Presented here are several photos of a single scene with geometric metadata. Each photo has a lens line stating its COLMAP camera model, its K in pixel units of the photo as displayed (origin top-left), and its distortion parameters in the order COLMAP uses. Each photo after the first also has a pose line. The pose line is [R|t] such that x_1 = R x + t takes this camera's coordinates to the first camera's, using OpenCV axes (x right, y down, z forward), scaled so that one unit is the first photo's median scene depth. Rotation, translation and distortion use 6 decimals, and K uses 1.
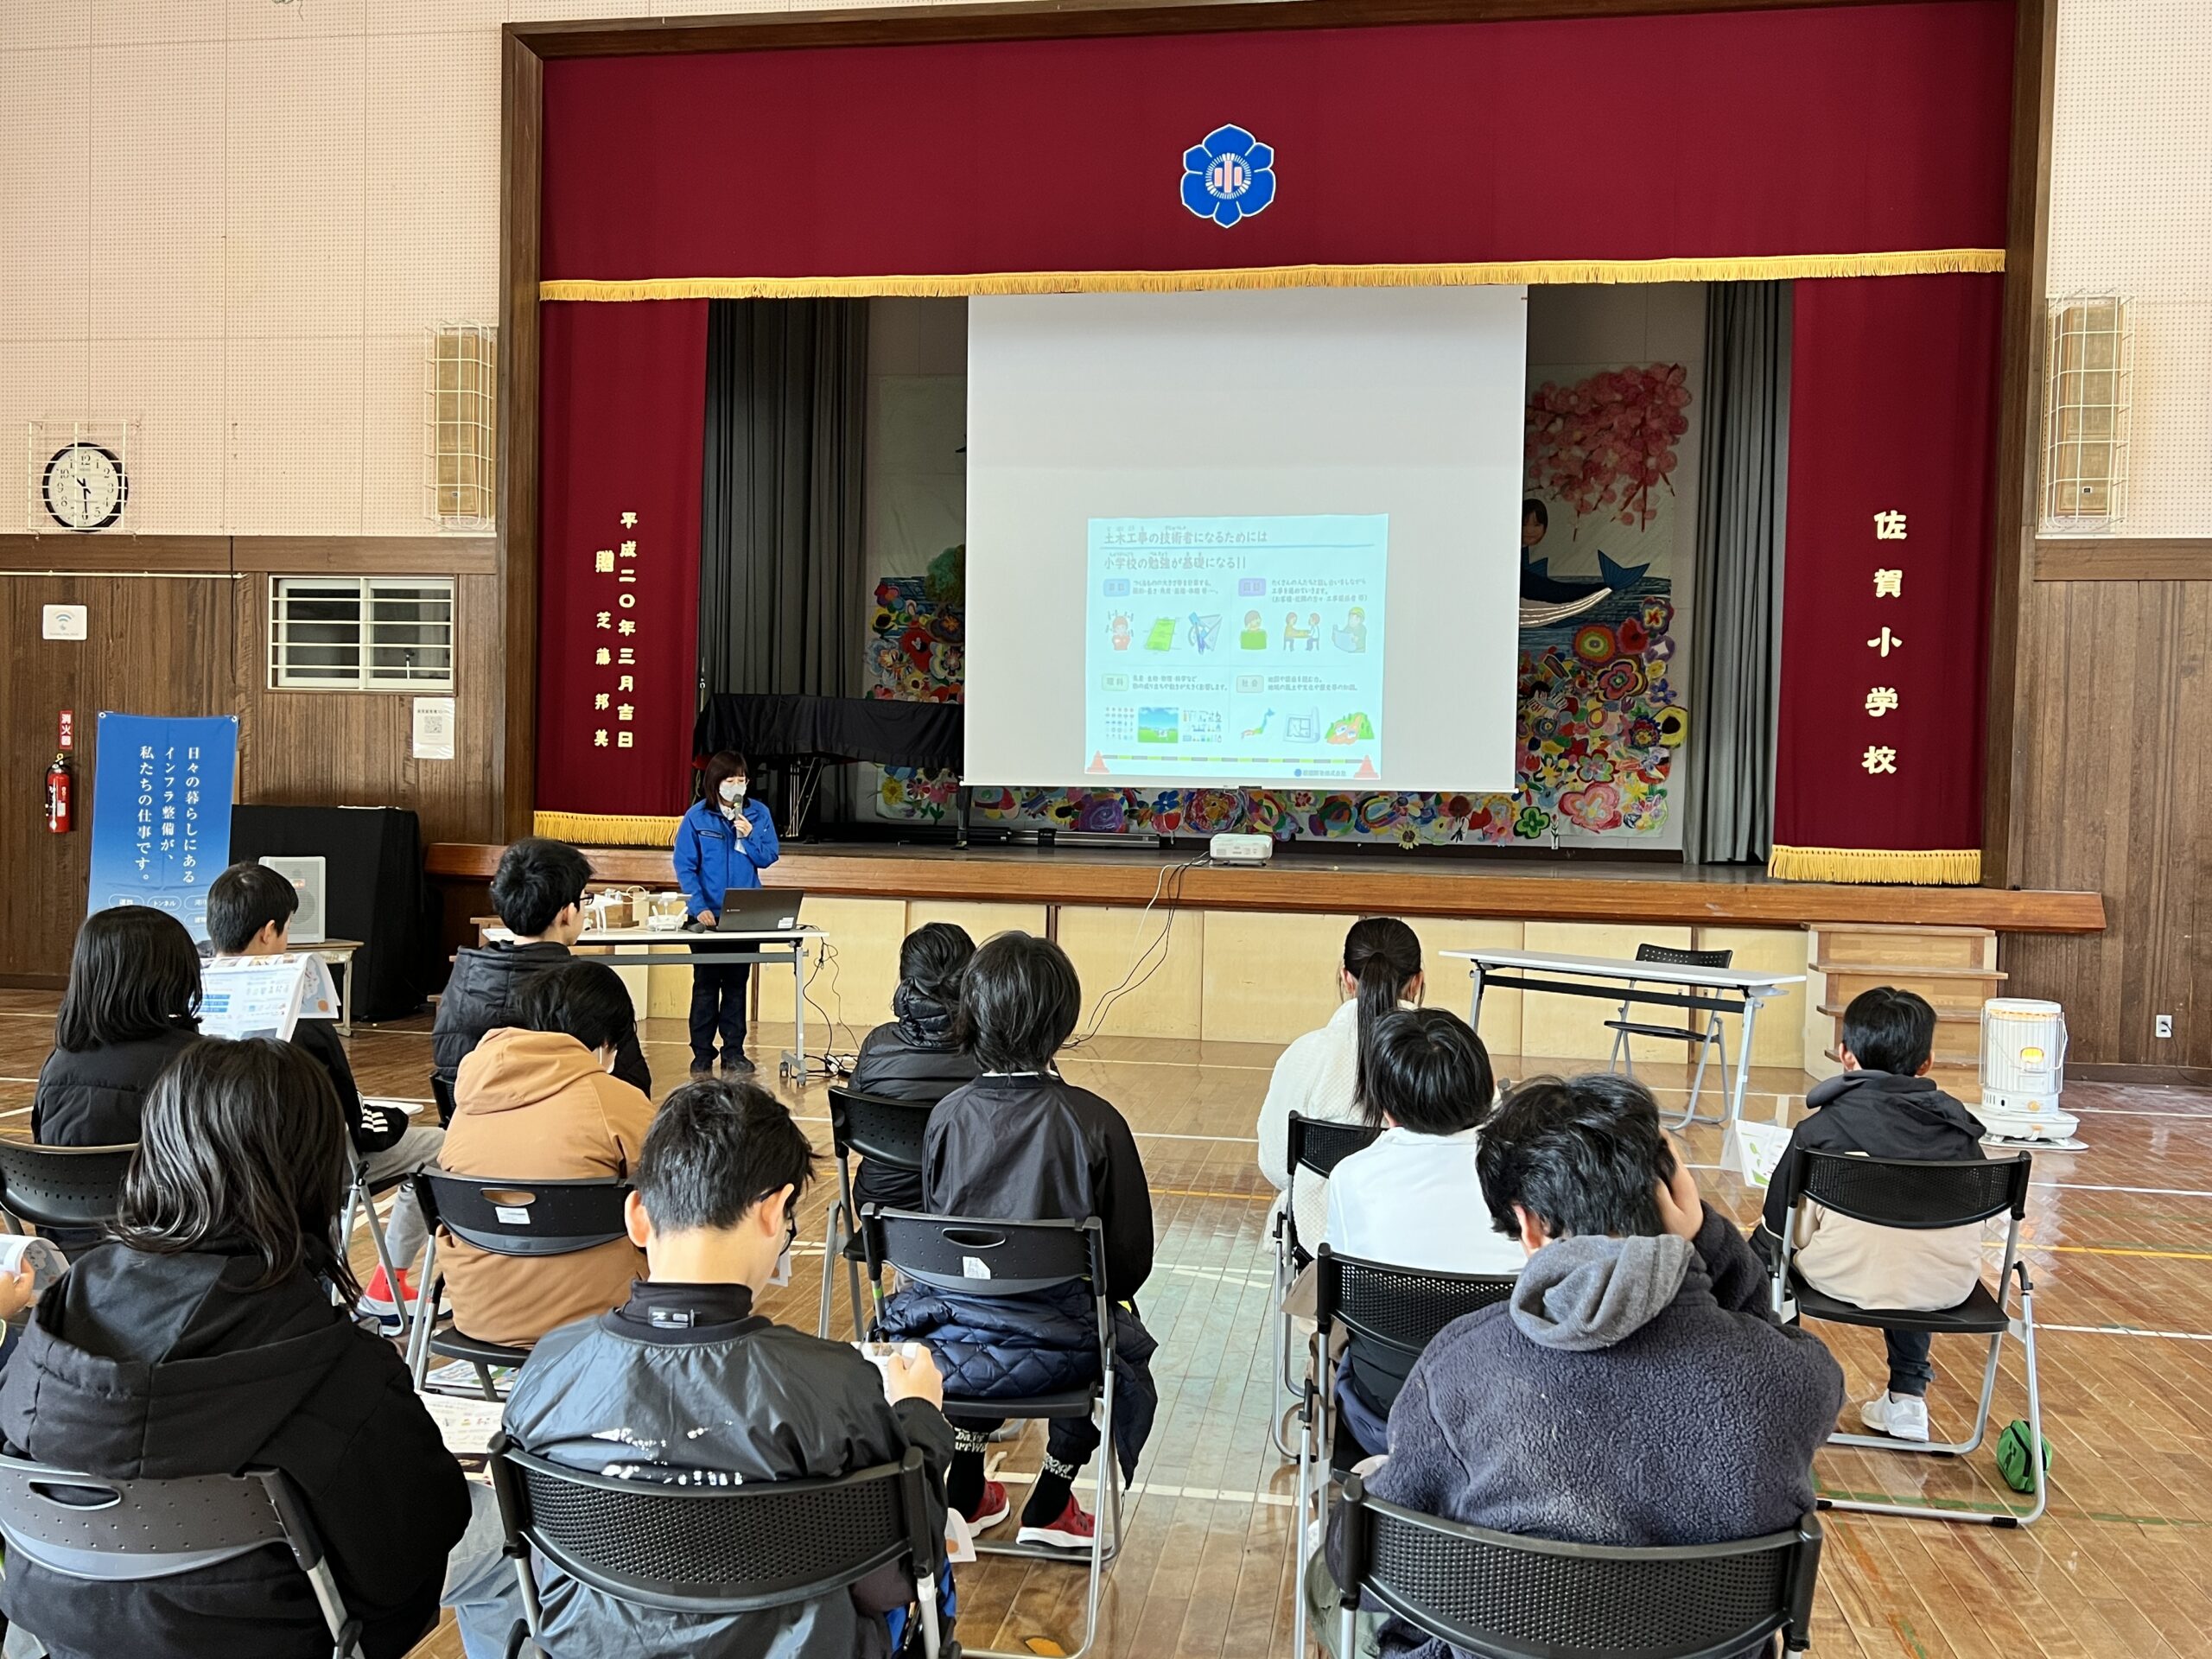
lens RADIAL K [[1819.5, 0, 1106.0], [0, 1819.5, 829.5], [0, 0, 1]] dist [0.102024, -0.181626]
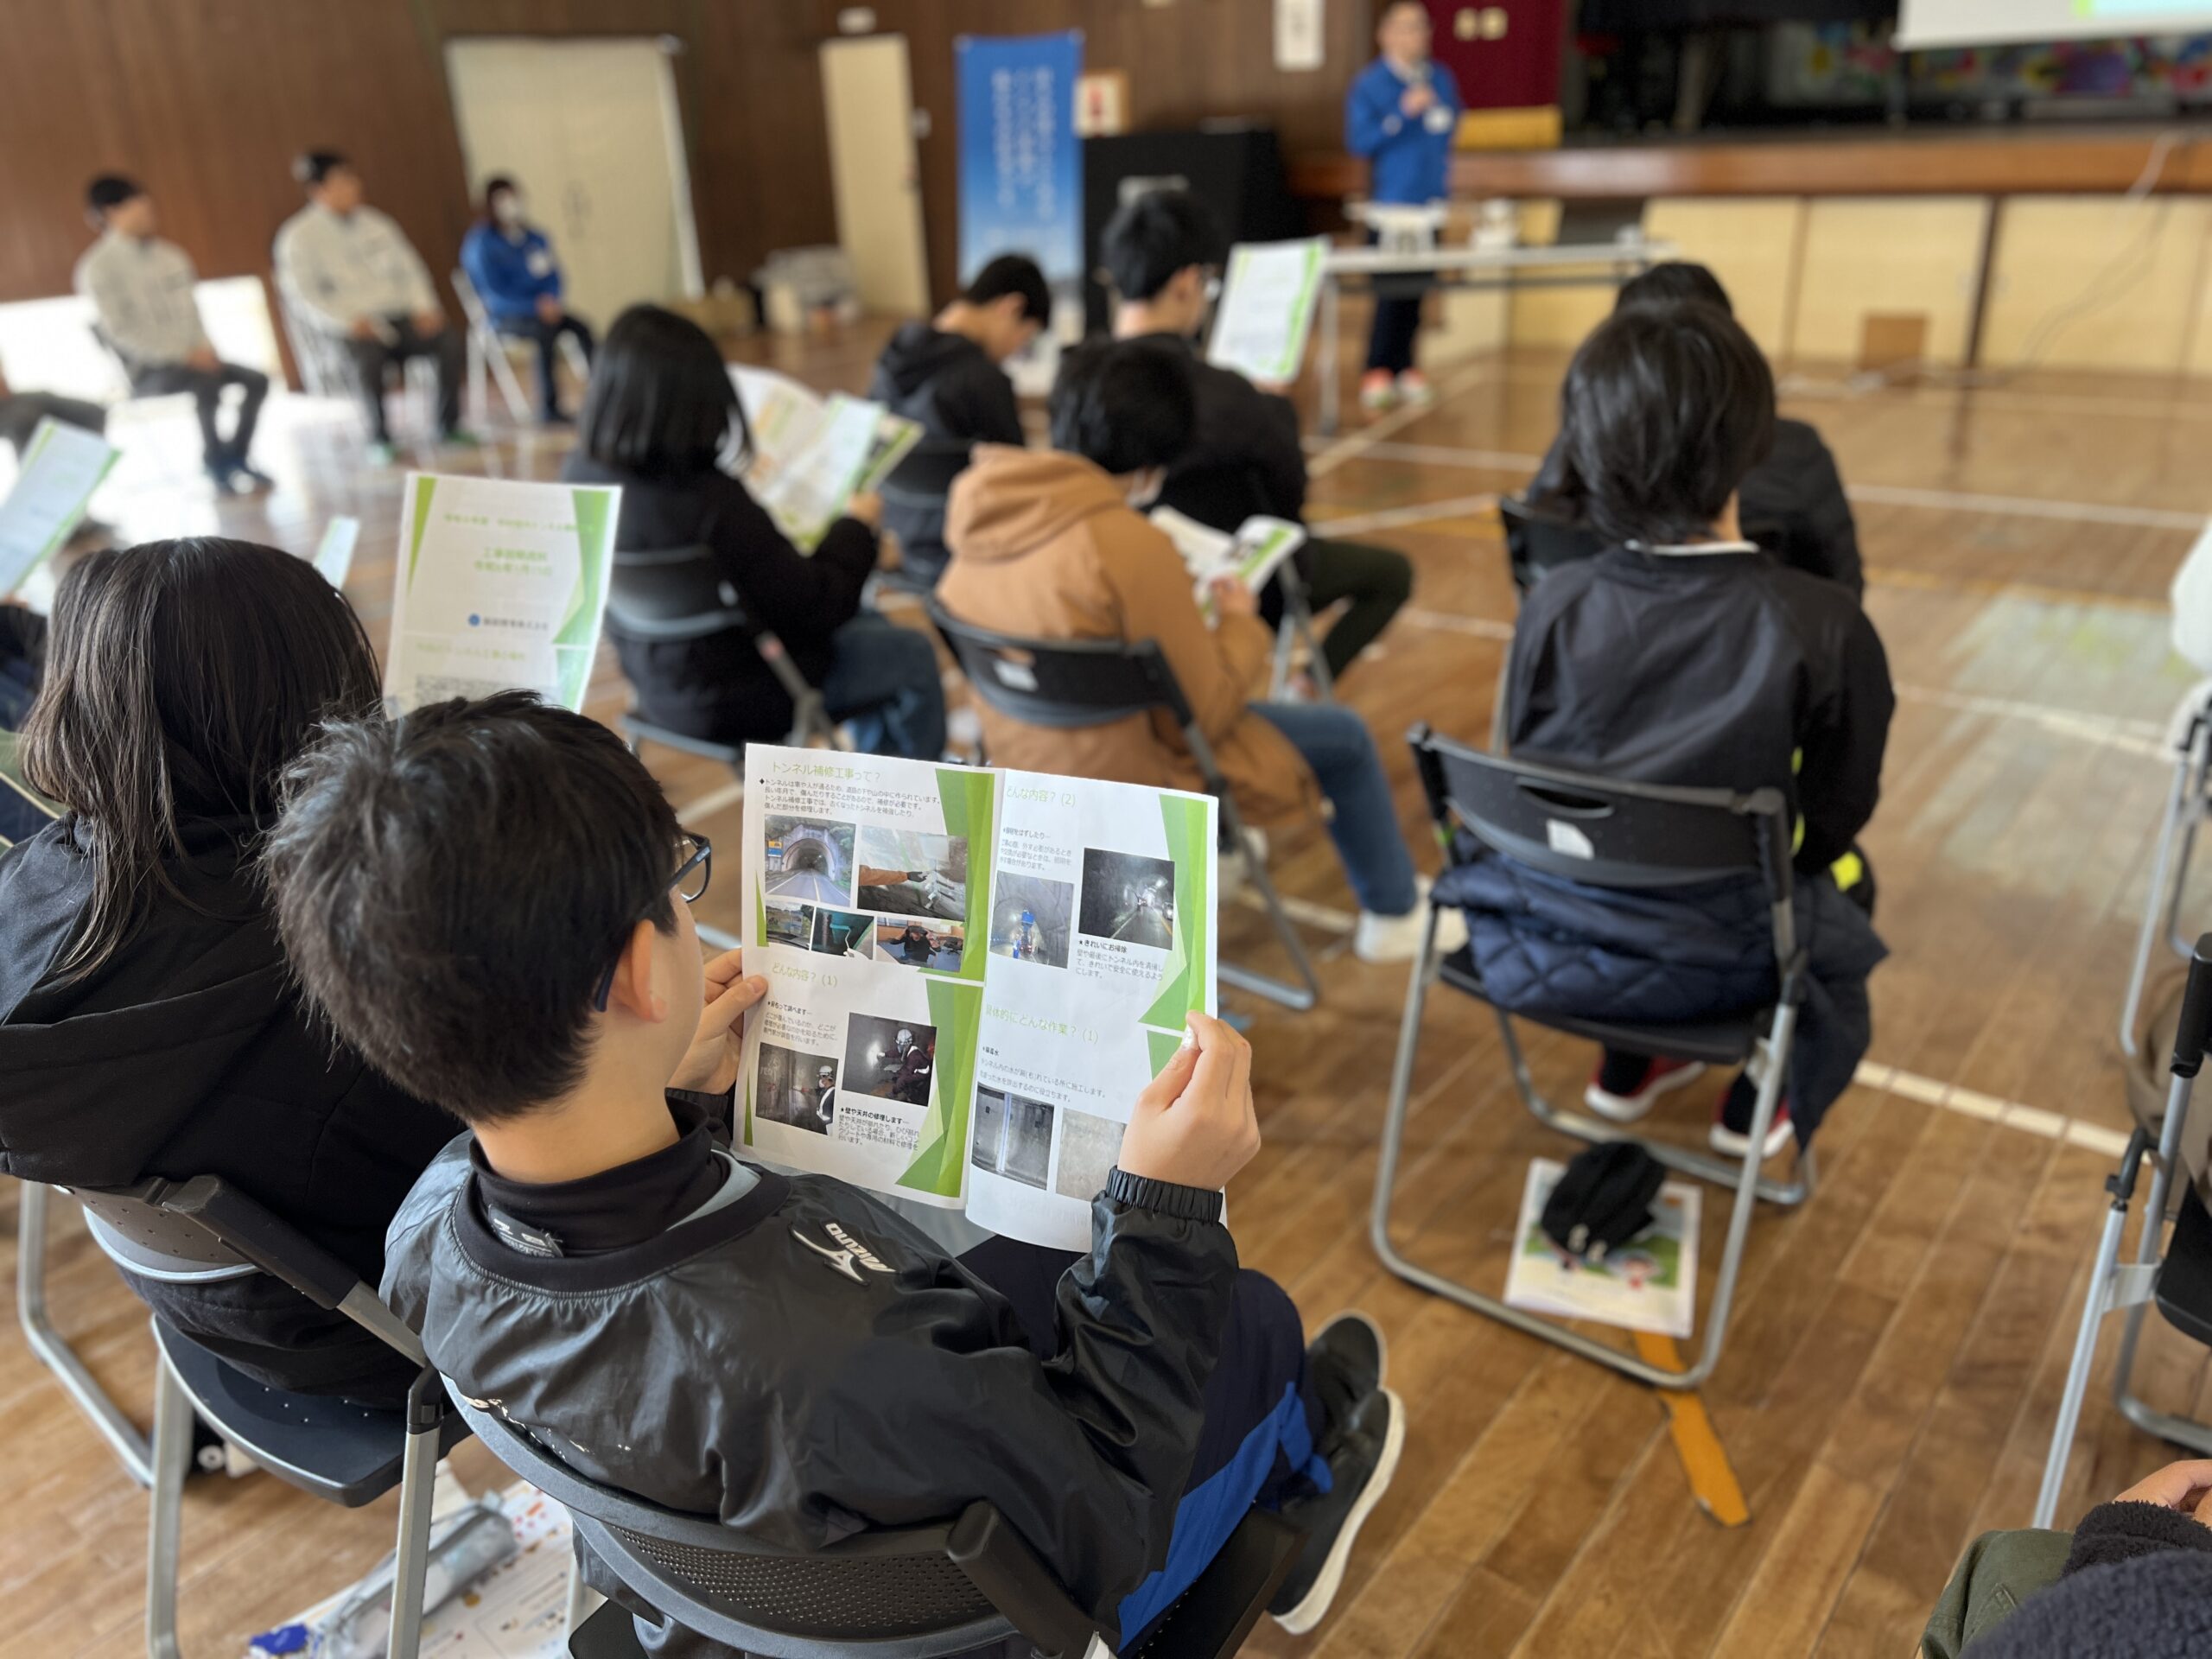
lens RADIAL K [[1652.0, 0, 1106.0], [0, 1652.0, 829.5], [0, 0, 1]] dist [0.057375, -0.076763]
pose [[0.868199, 0.133742, -0.477854, 0.016936], [0.061464, 0.926594, 0.371008, 0.002421], [0.492396, -0.351479, 0.796247, 0.116186]]
